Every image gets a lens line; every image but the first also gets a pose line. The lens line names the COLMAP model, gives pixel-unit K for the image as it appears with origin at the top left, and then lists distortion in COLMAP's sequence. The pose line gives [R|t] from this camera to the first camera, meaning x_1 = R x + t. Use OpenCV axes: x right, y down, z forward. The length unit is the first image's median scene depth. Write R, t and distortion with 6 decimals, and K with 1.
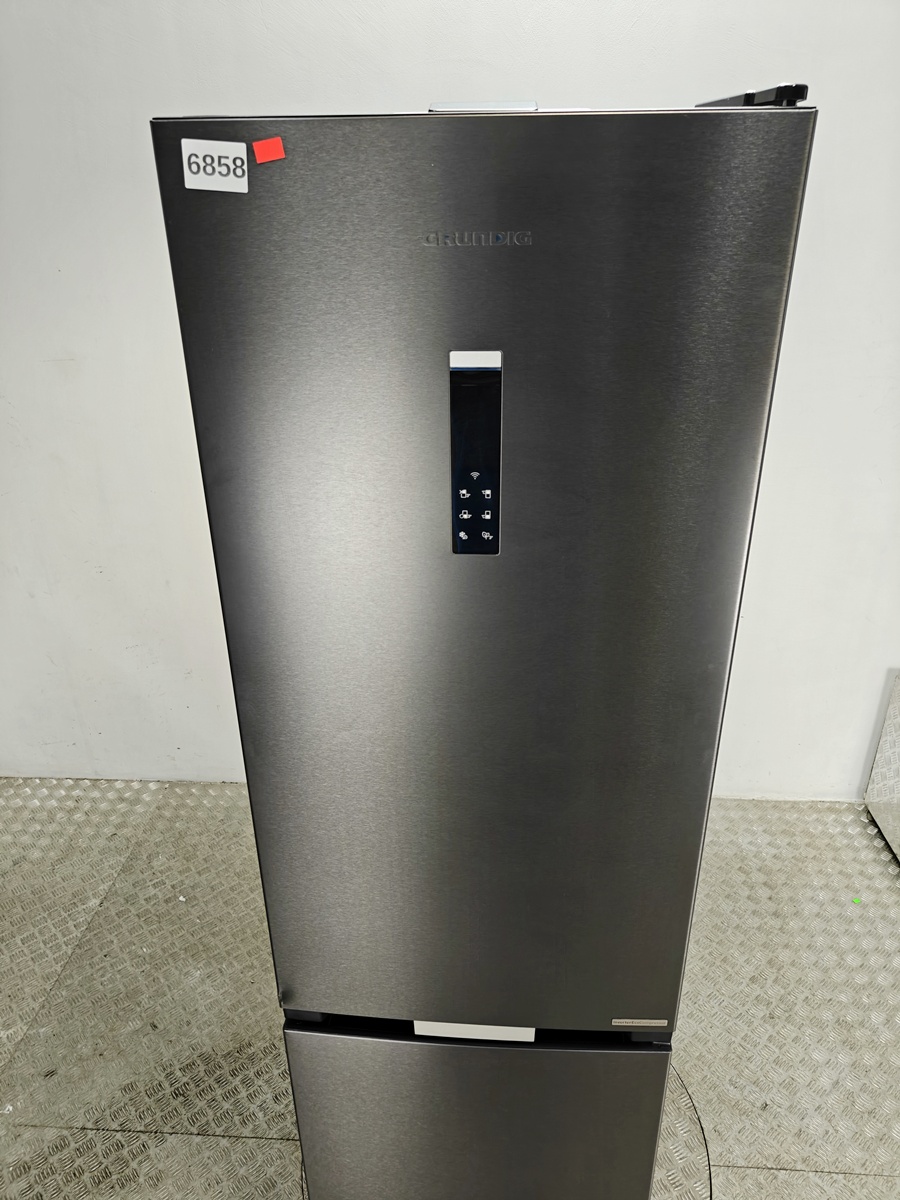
lens RADIAL K [[863.3, 0, 455.0], [0, 863.3, 593.5], [0, 0, 1]] dist [-0.003885, 0.012326]
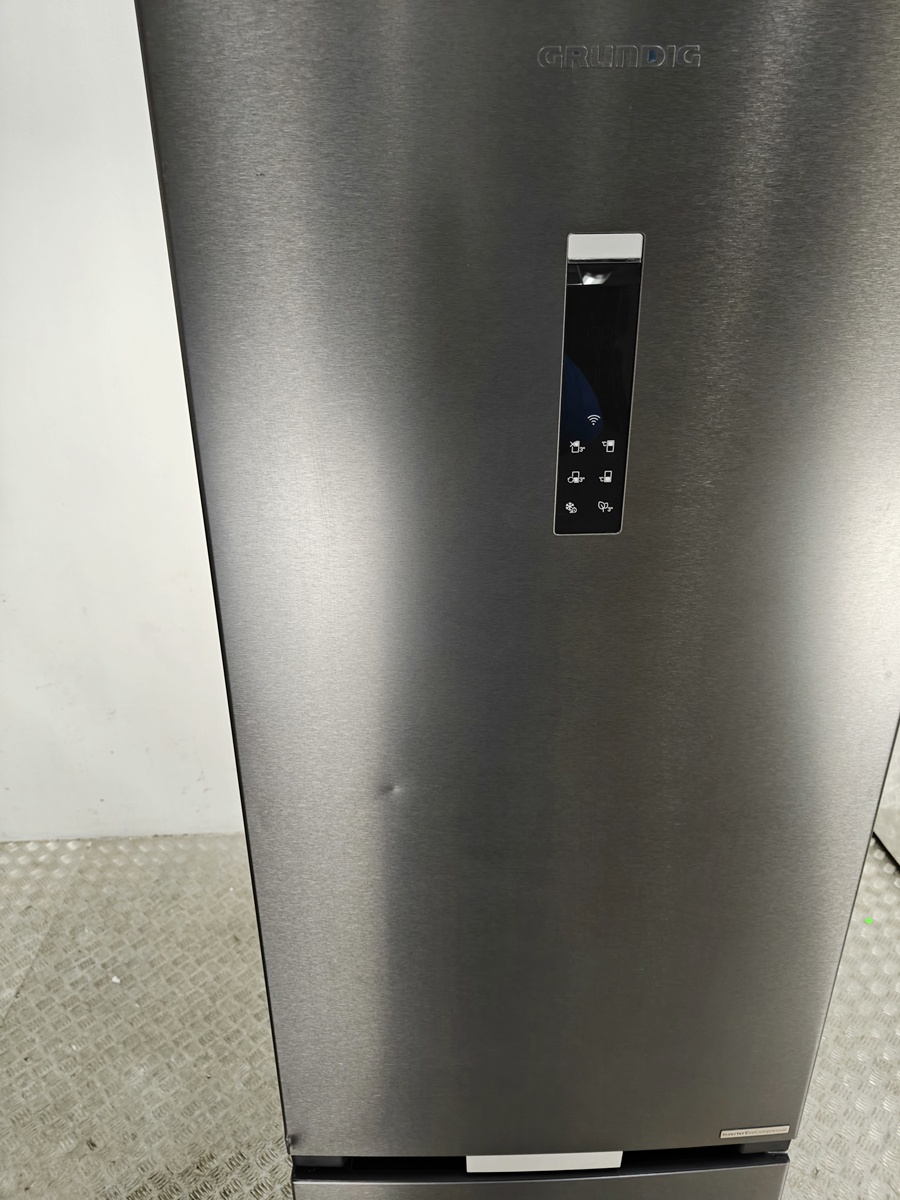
lens RADIAL K [[863.3, 0, 443.0], [0, 863.3, 588.6], [0, 0, 1]] dist [-0.003885, 0.012326]
pose [[0.994658, -0.041996, 0.094296, -0.065902], [0.044691, 0.998645, -0.026651, 0.005438], [-0.093049, 0.030723, 0.995187, 0.121004]]
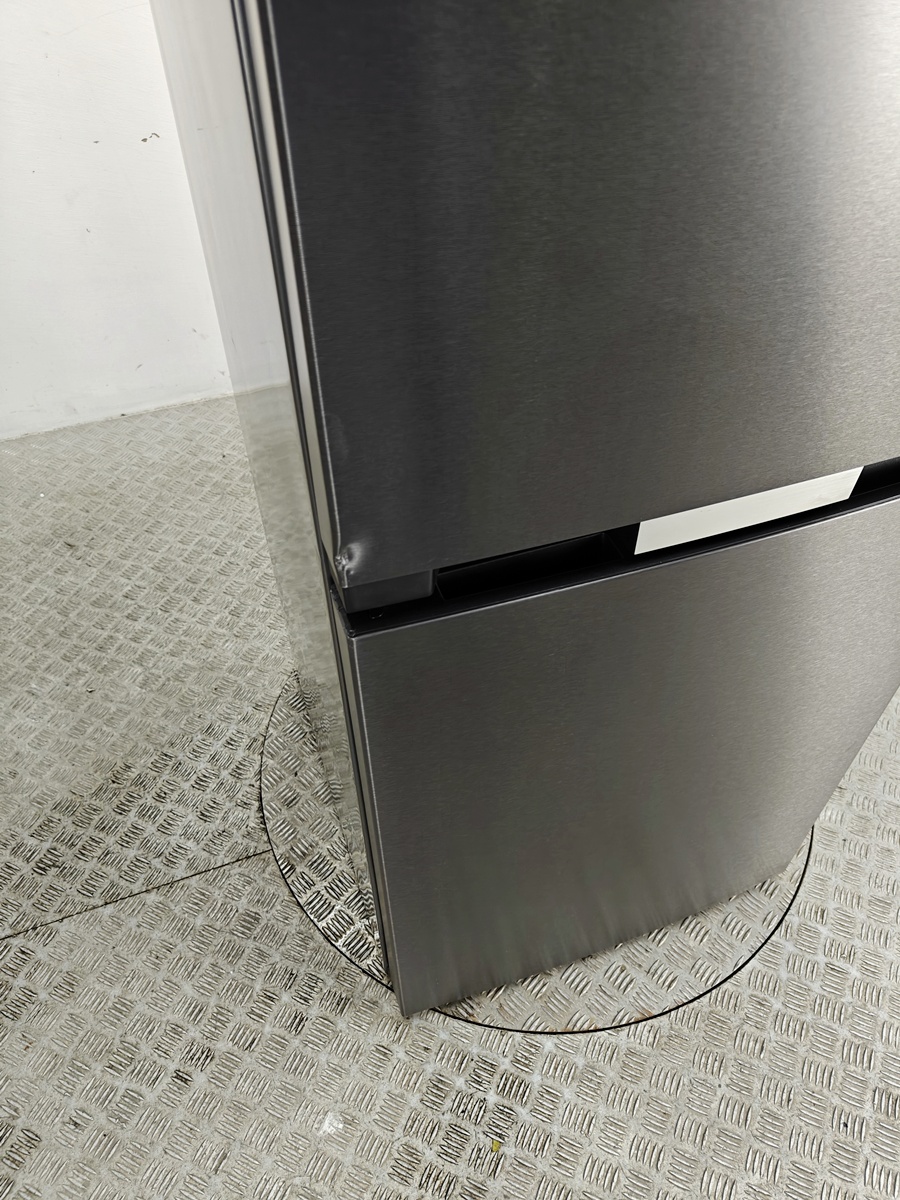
lens RADIAL K [[863.3, 0, 456.2], [0, 863.3, 602.4], [0, 0, 1]] dist [-0.003885, 0.012326]
pose [[0.911413, -0.291852, 0.290086, -0.152694], [0.170394, 0.909353, 0.379531, 0.189640], [-0.374557, -0.296480, 0.878525, 0.344073]]
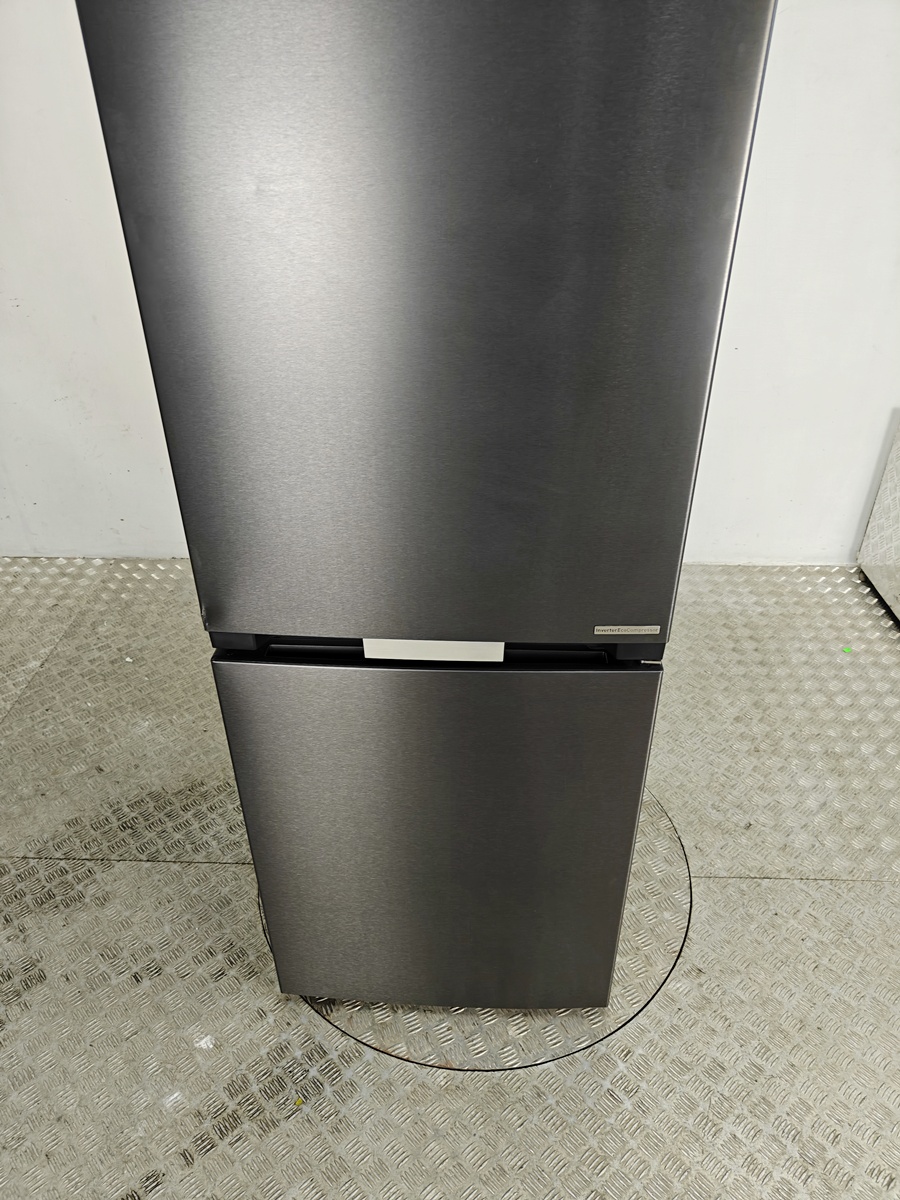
lens RADIAL K [[863.3, 0, 443.0], [0, 863.3, 600.5], [0, 0, 1]] dist [-0.003885, 0.012326]
pose [[0.999811, -0.011584, 0.015634, 0.010170], [0.009375, 0.990855, 0.134606, 0.187733], [-0.017050, -0.134434, 0.990776, 0.087745]]
